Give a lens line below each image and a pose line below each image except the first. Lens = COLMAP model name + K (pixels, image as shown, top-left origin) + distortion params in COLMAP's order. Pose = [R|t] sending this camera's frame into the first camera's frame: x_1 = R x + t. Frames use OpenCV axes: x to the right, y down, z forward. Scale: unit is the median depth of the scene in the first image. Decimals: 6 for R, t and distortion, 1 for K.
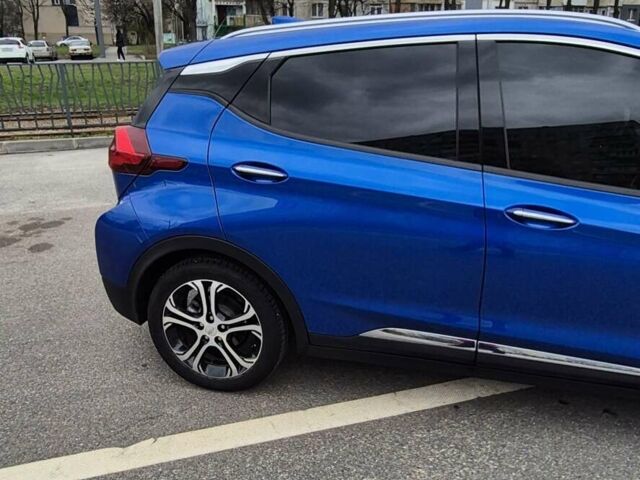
lens RADIAL K [[568.3, 0, 320.0], [0, 568.3, 240.0], [0, 0, 1]] dist [-0.008518, 0.024141]
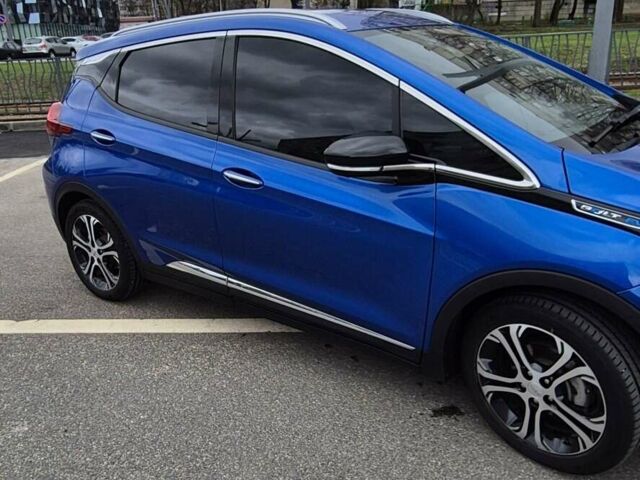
lens RADIAL K [[568.3, 0, 320.0], [0, 568.3, 240.0], [0, 0, 1]] dist [-0.008518, 0.024141]
pose [[0.931997, 0.096135, -0.349484, 0.794377], [-0.084424, 0.995243, 0.048629, 0.015430], [0.352496, -0.015818, 0.935680, -0.089489]]
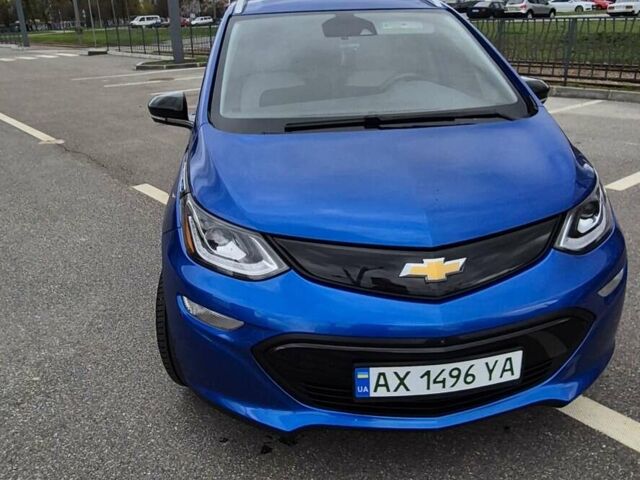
lens RADIAL K [[568.3, 0, 320.0], [0, 568.3, 240.0], [0, 0, 1]] dist [-0.008518, 0.024141]
pose [[0.377769, 0.349307, -0.857482, 1.710226], [-0.279957, 0.925850, 0.253821, -0.194979], [0.882562, 0.144173, 0.447548, 0.488290]]
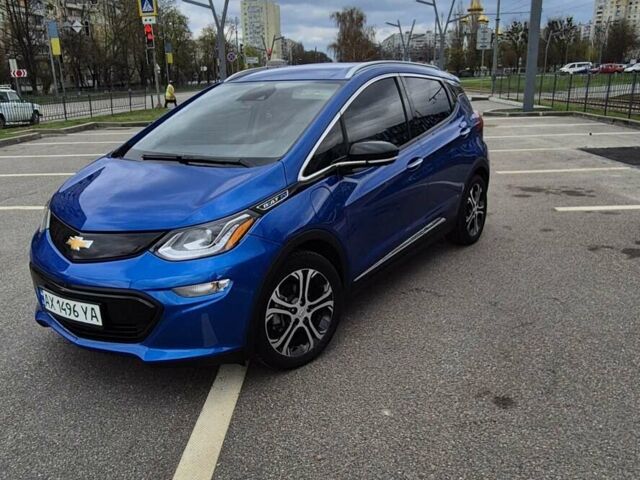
lens RADIAL K [[568.3, 0, 320.0], [0, 568.3, 240.0], [0, 0, 1]] dist [-0.008518, 0.024141]
pose [[-0.327235, 0.292017, -0.898690, 2.047666], [-0.268927, 0.882944, 0.384823, -0.598205], [0.905867, 0.367610, -0.210399, 1.590181]]
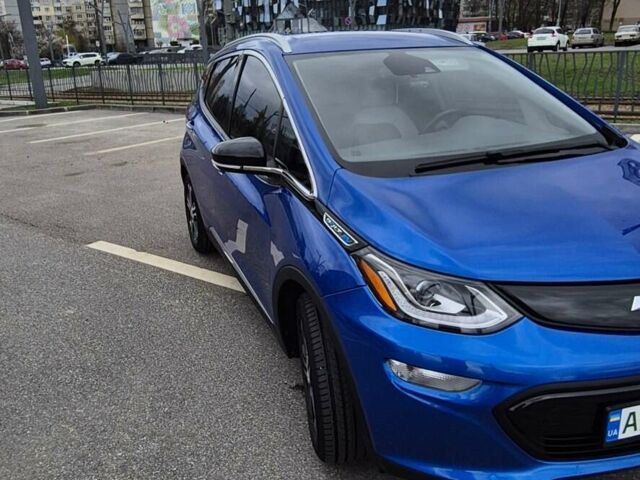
lens RADIAL K [[568.3, 0, 320.0], [0, 568.3, 240.0], [0, 0, 1]] dist [-0.008518, 0.024141]
pose [[0.603706, 0.250649, -0.756779, 1.443852], [-0.232985, 0.963316, 0.133195, -0.092861], [0.762402, 0.095907, 0.639957, 0.167236]]
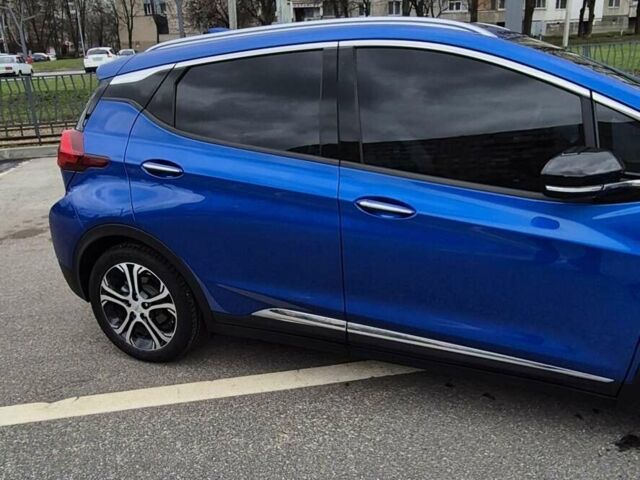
lens RADIAL K [[568.3, 0, 320.0], [0, 568.3, 240.0], [0, 0, 1]] dist [-0.008518, 0.024141]
pose [[0.989510, 0.012049, -0.143959, 0.336863], [-0.011874, 0.999927, 0.002072, 0.016781], [0.143974, -0.000341, 0.989581, -0.076785]]
